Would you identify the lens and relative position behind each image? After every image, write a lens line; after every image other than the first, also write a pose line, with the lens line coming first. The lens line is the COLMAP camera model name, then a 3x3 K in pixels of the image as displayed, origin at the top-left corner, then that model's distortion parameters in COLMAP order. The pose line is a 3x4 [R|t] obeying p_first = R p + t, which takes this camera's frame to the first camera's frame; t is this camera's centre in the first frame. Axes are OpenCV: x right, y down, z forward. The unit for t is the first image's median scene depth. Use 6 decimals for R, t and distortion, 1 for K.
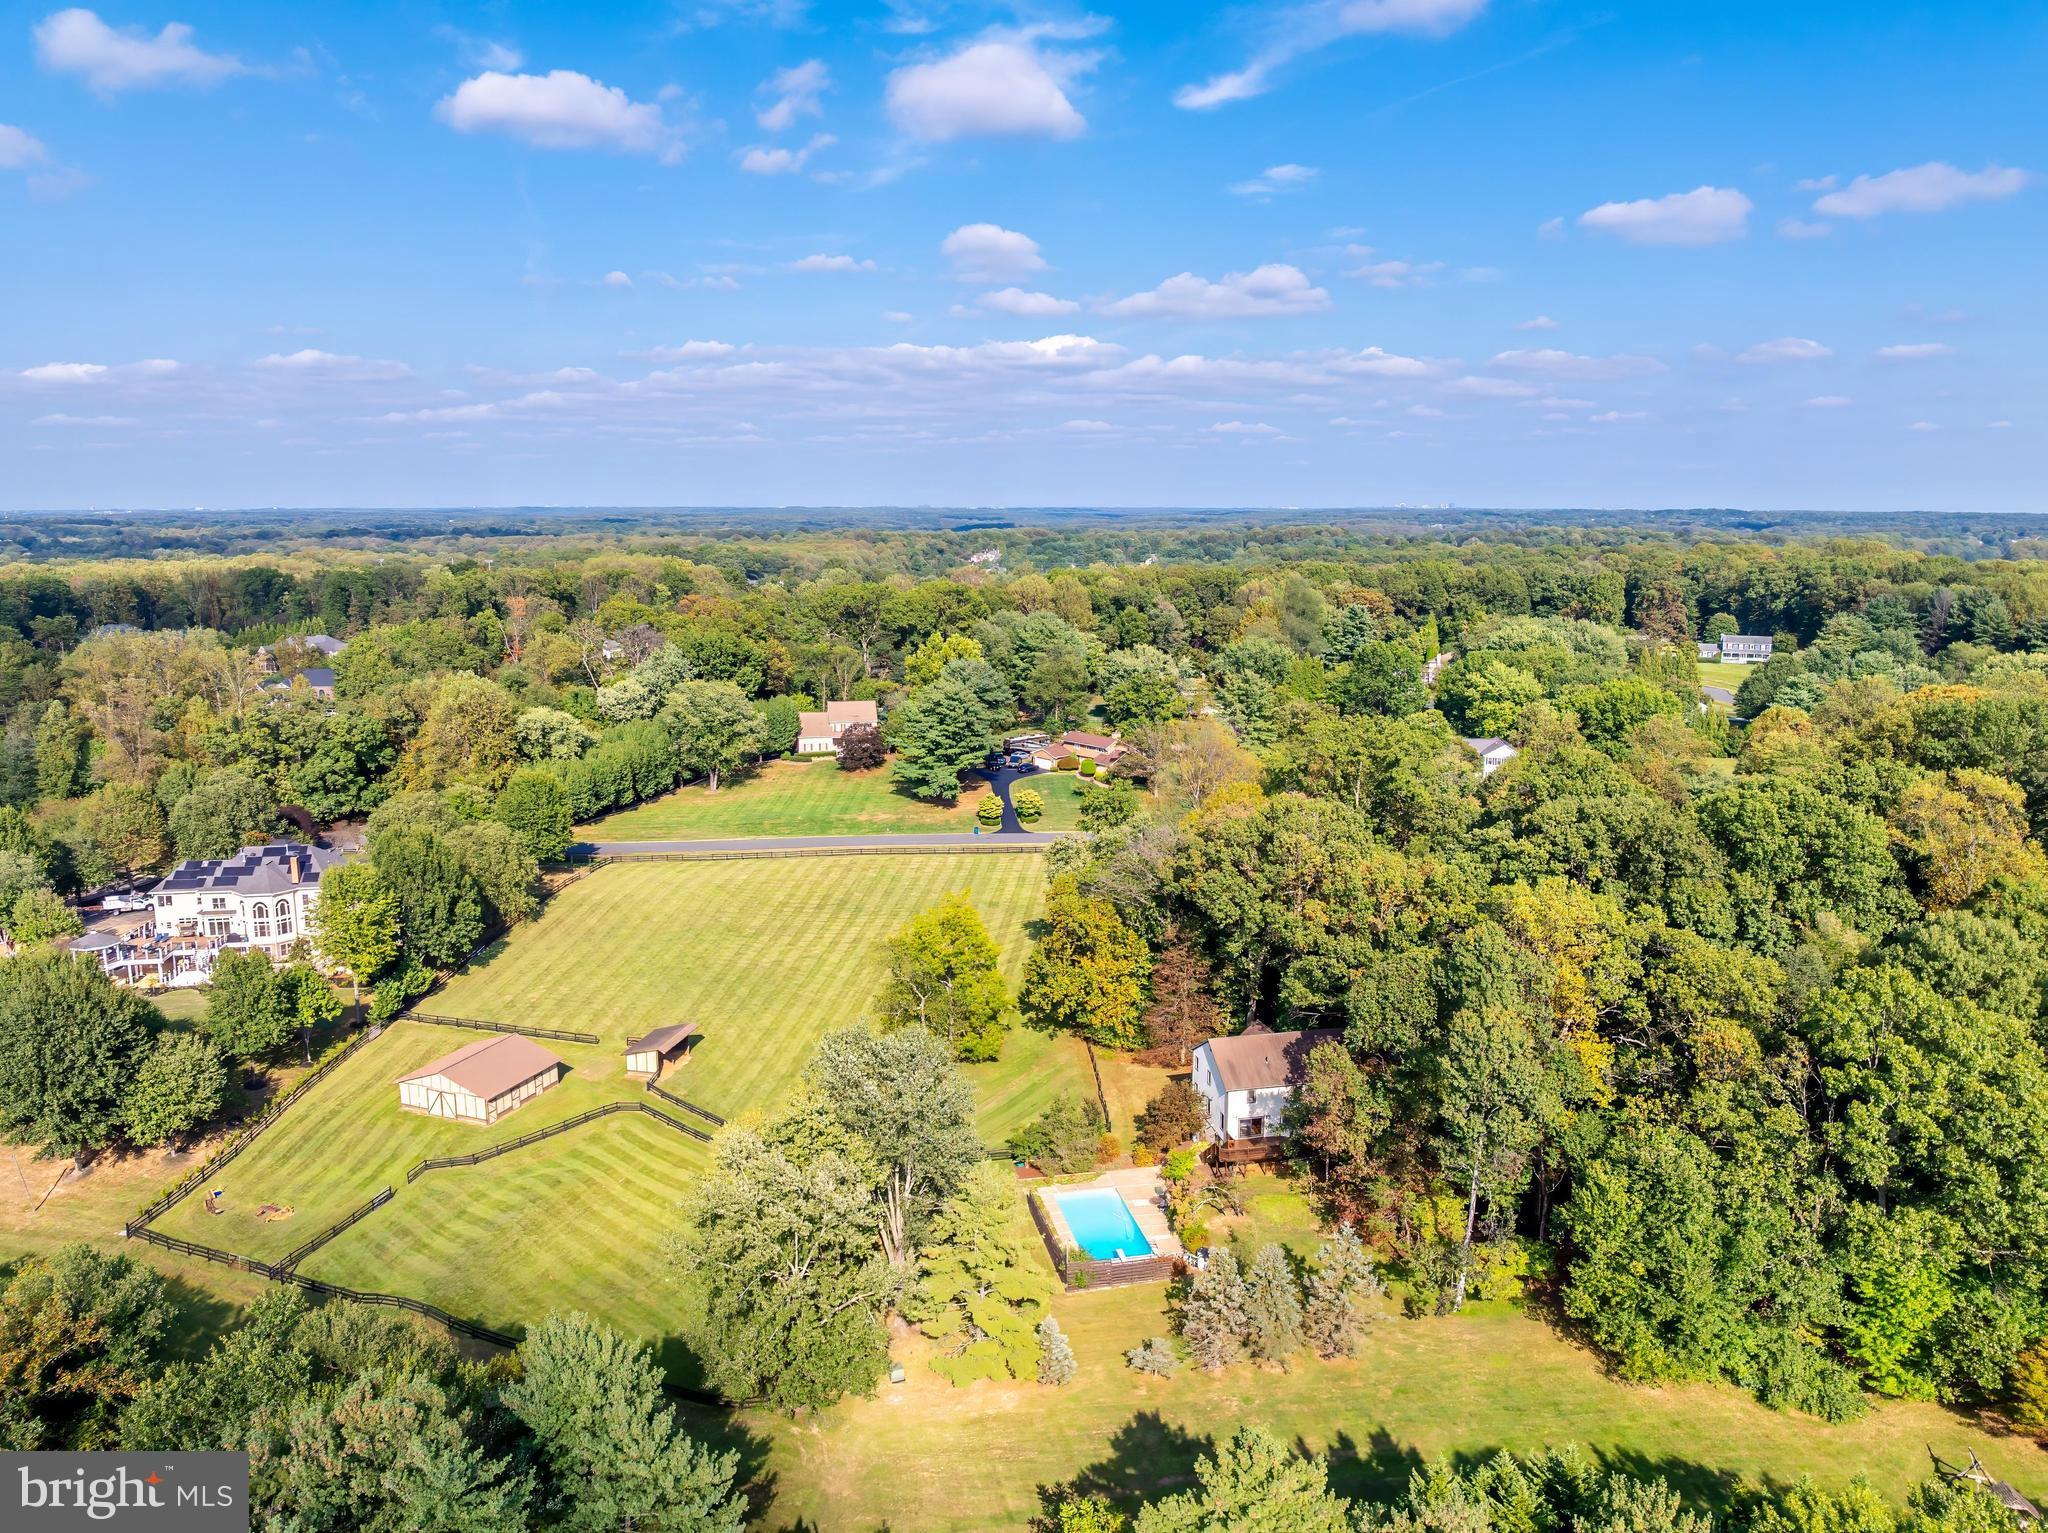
lens RADIAL K [[1445.0, 0, 1015.0], [0, 1445.0, 750.9], [0, 0, 1]] dist [-0.040900, 0.006141]
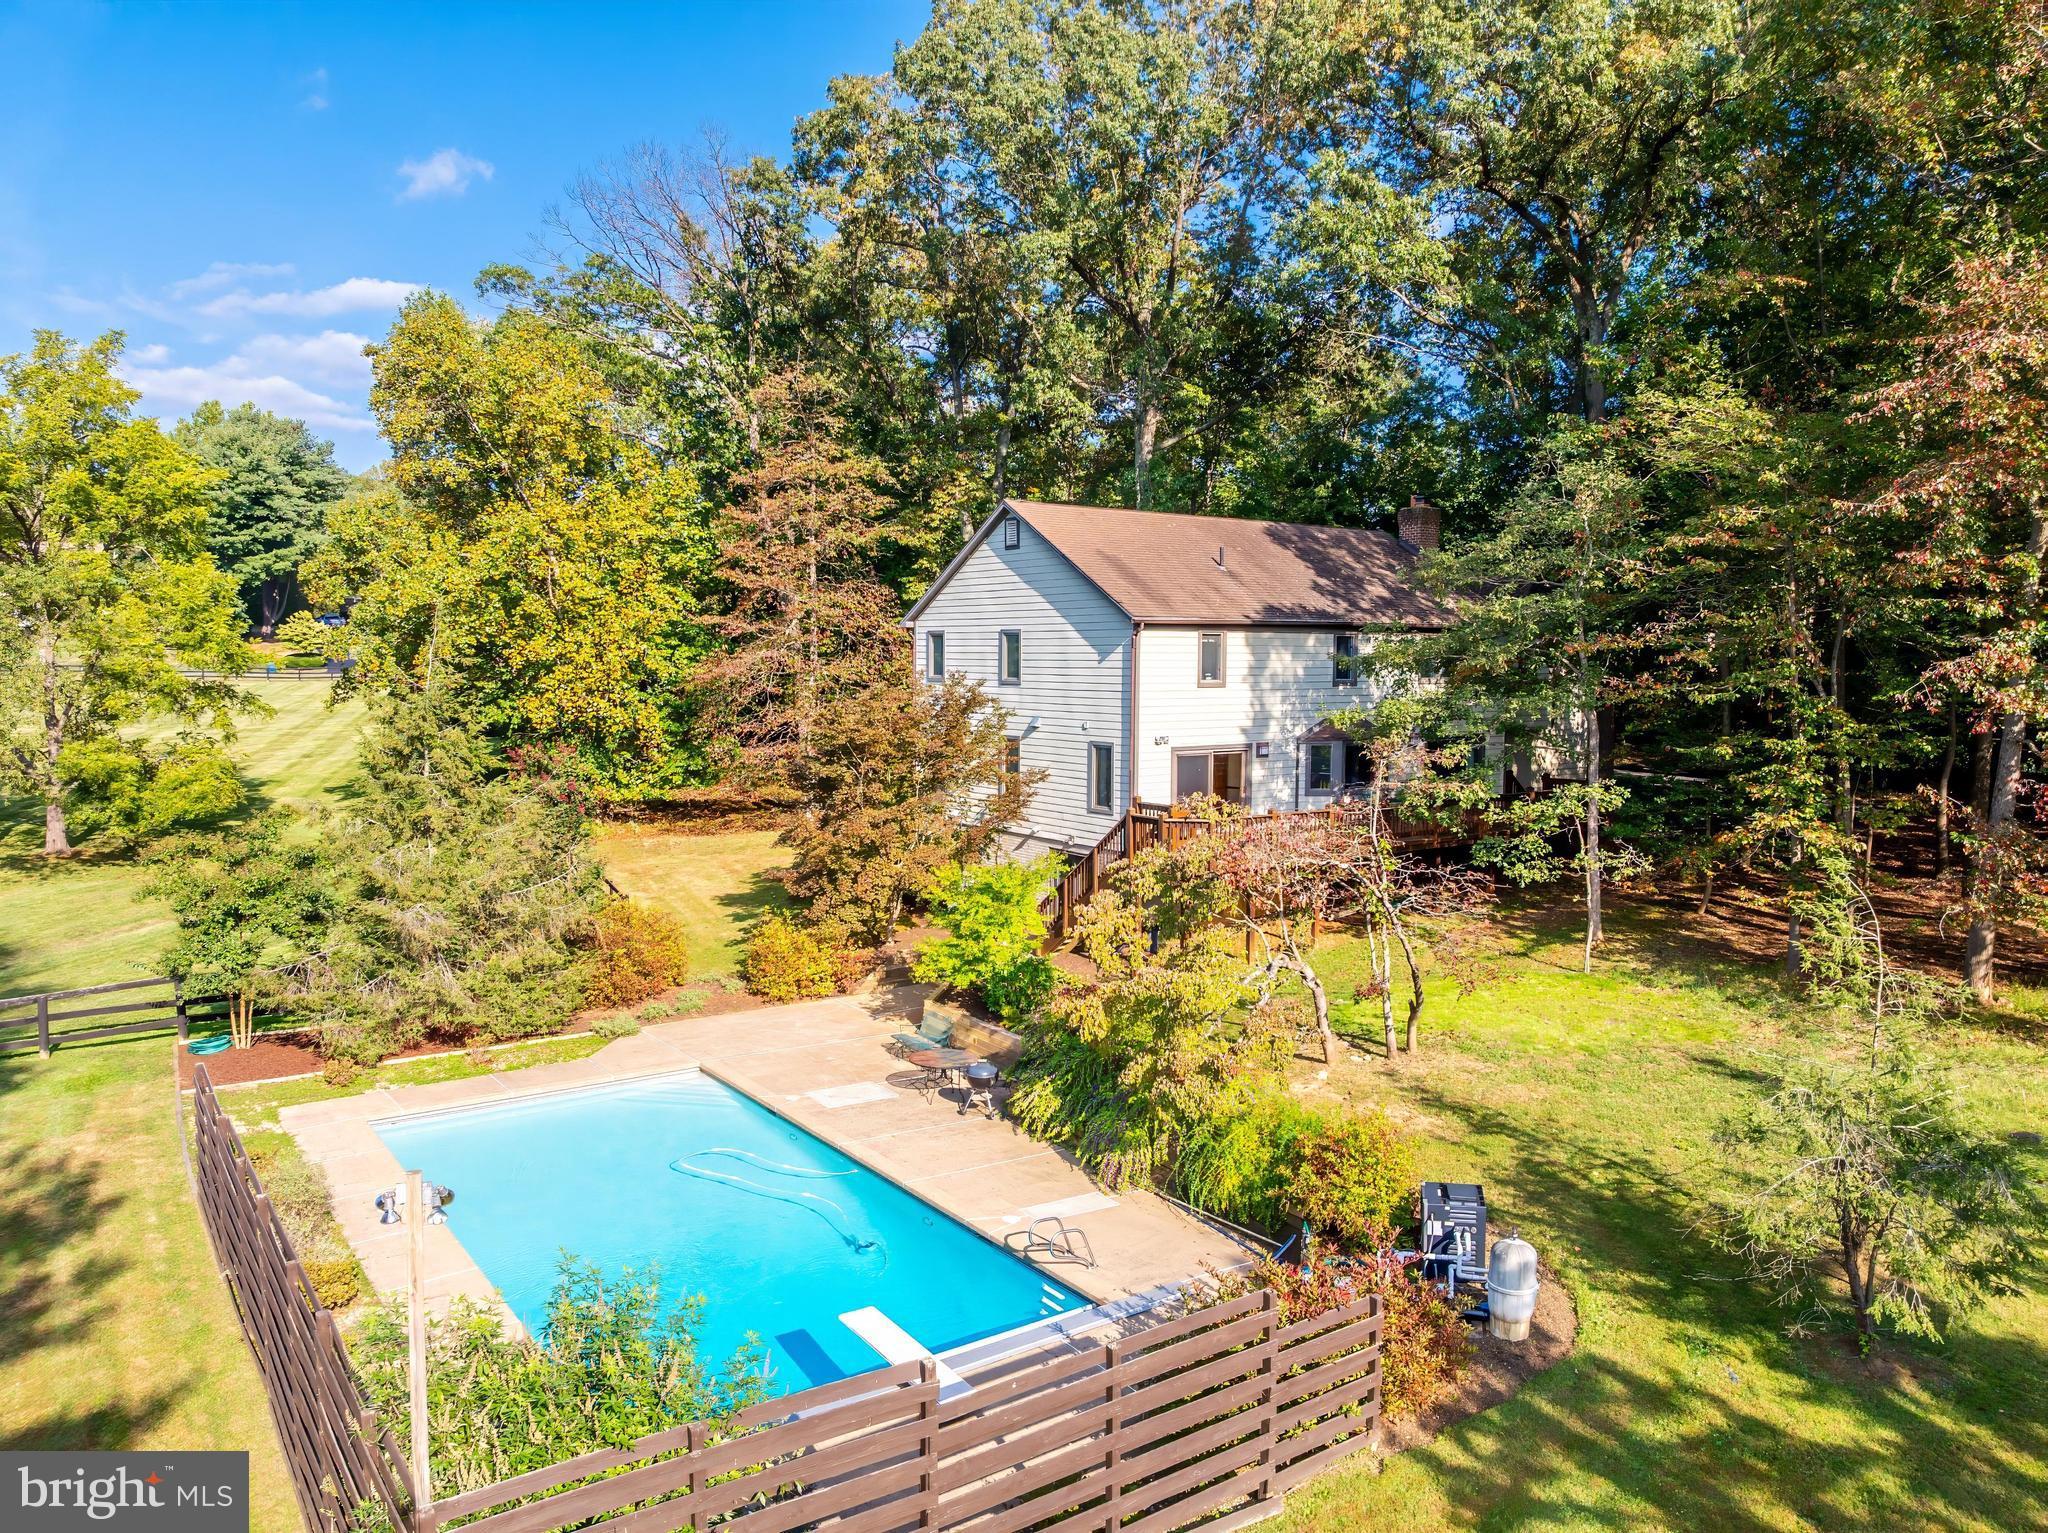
lens RADIAL K [[1445.0, 0, 1027.3], [0, 1445.0, 764.8], [0, 0, 1]] dist [-0.040900, 0.006141]
pose [[0.916684, -0.022173, 0.398998, 0.016494], [0.058585, 0.995128, -0.079296, 0.145409], [-0.395296, 0.096064, 0.913517, 0.409583]]
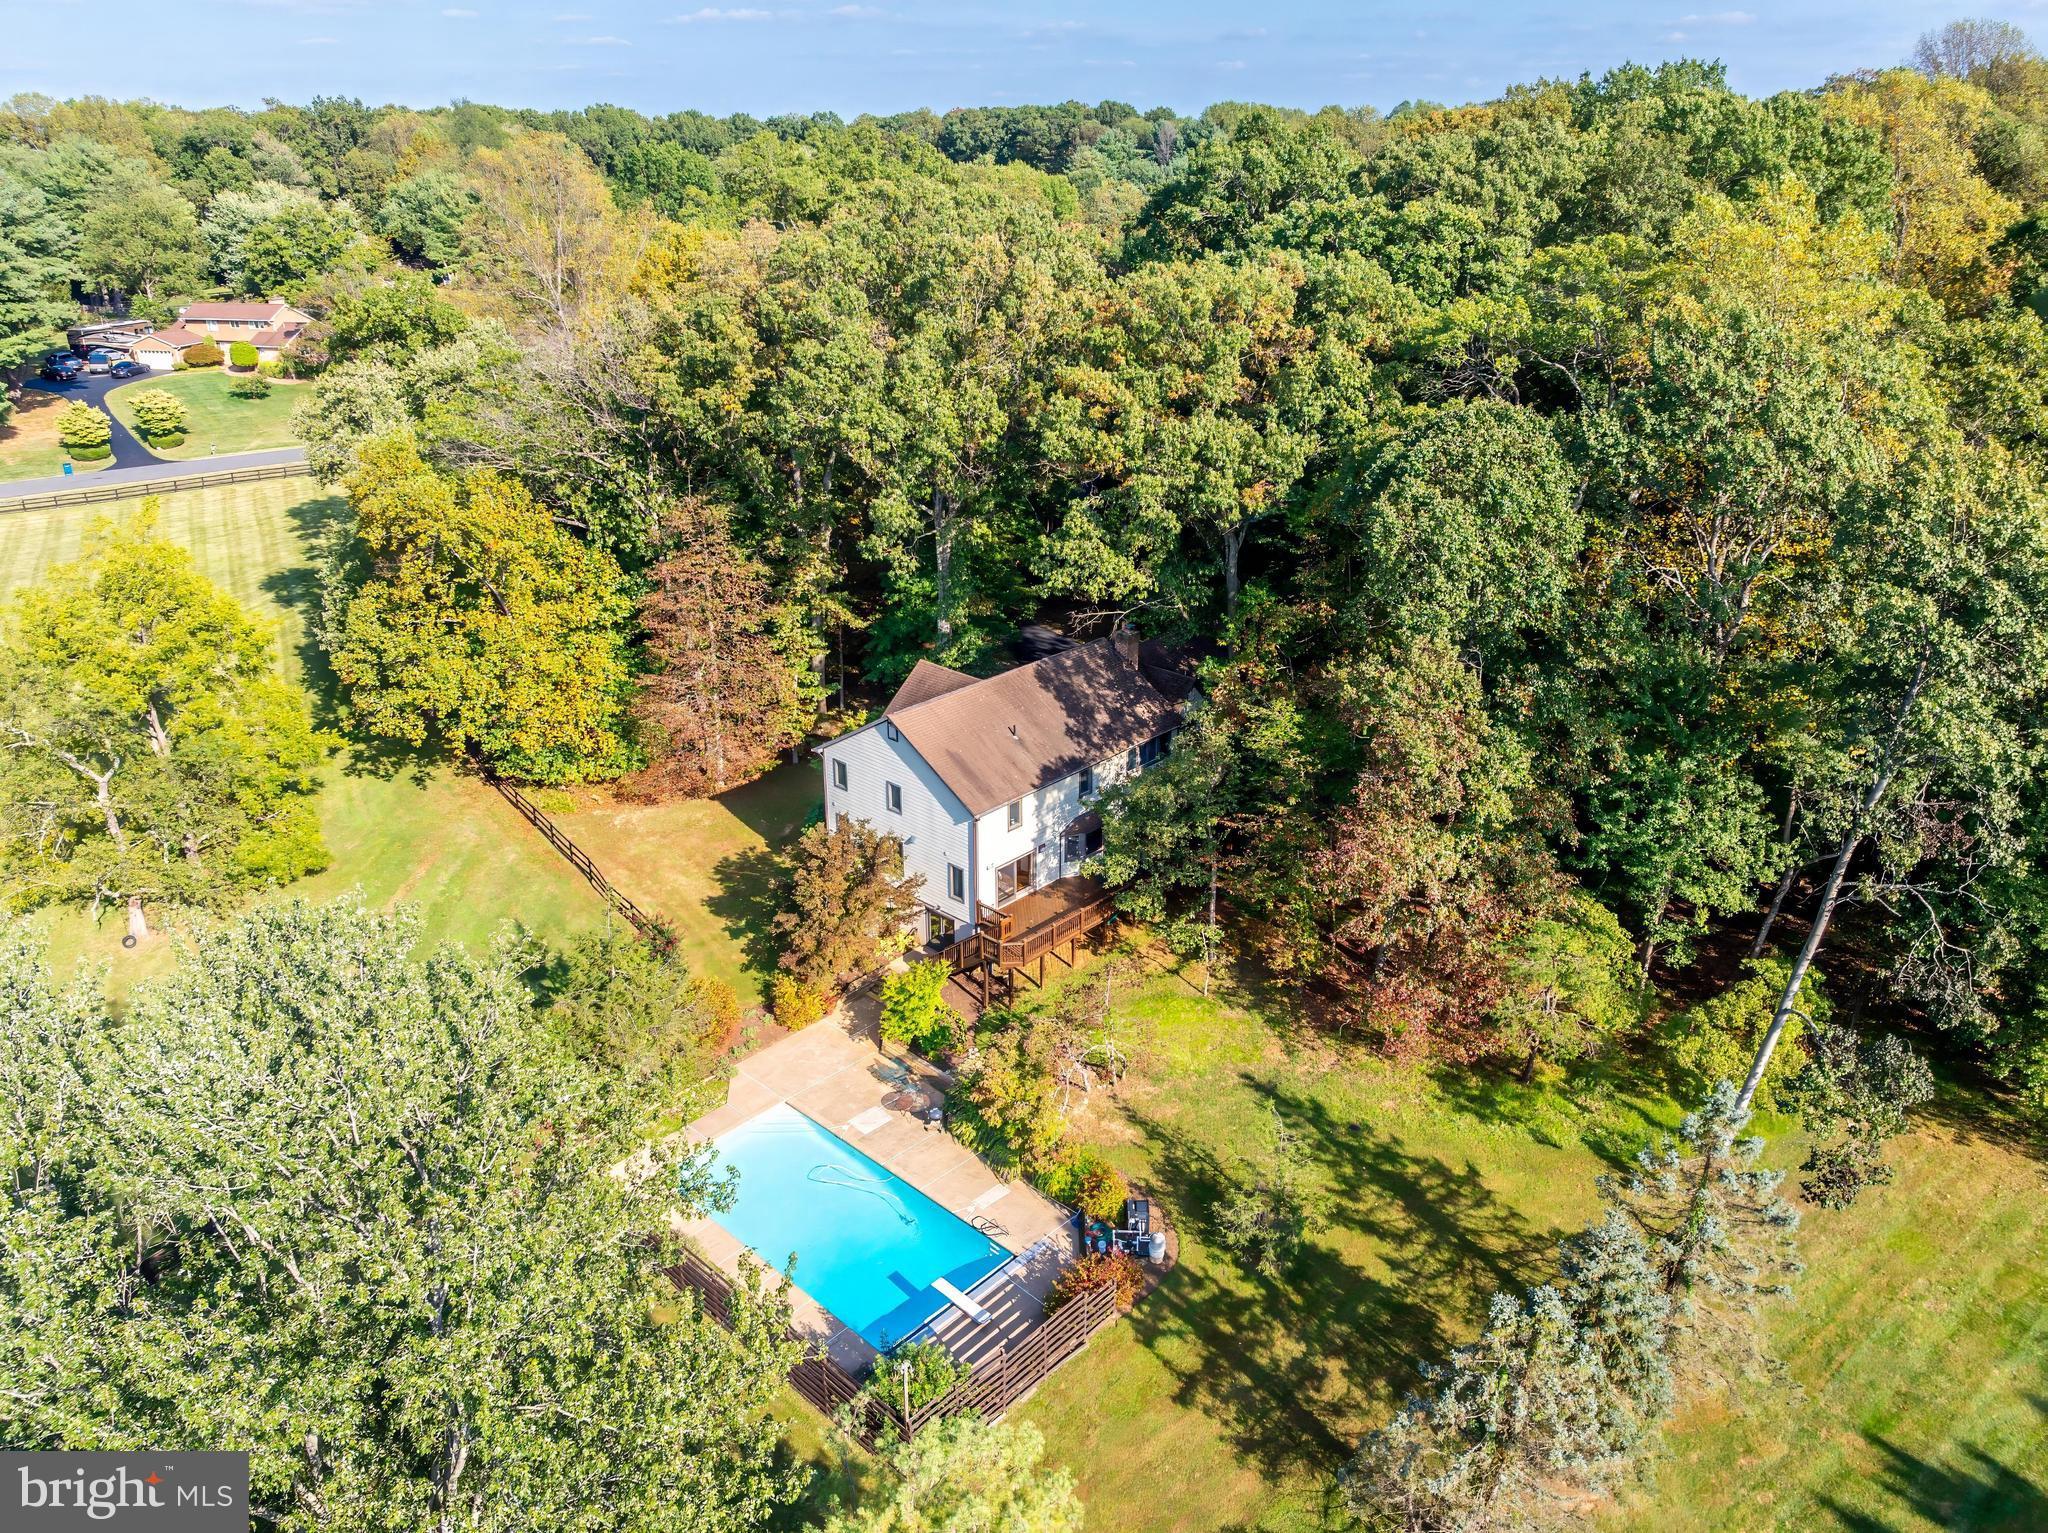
lens RADIAL K [[1445.0, 0, 1021.0], [0, 1445.0, 777.0], [0, 0, 1]] dist [-0.040900, 0.006141]
pose [[0.820677, -0.232077, 0.522139, -0.037412], [0.097348, 0.957231, 0.272456, 0.054331], [-0.563039, -0.172769, 0.808170, 0.330294]]
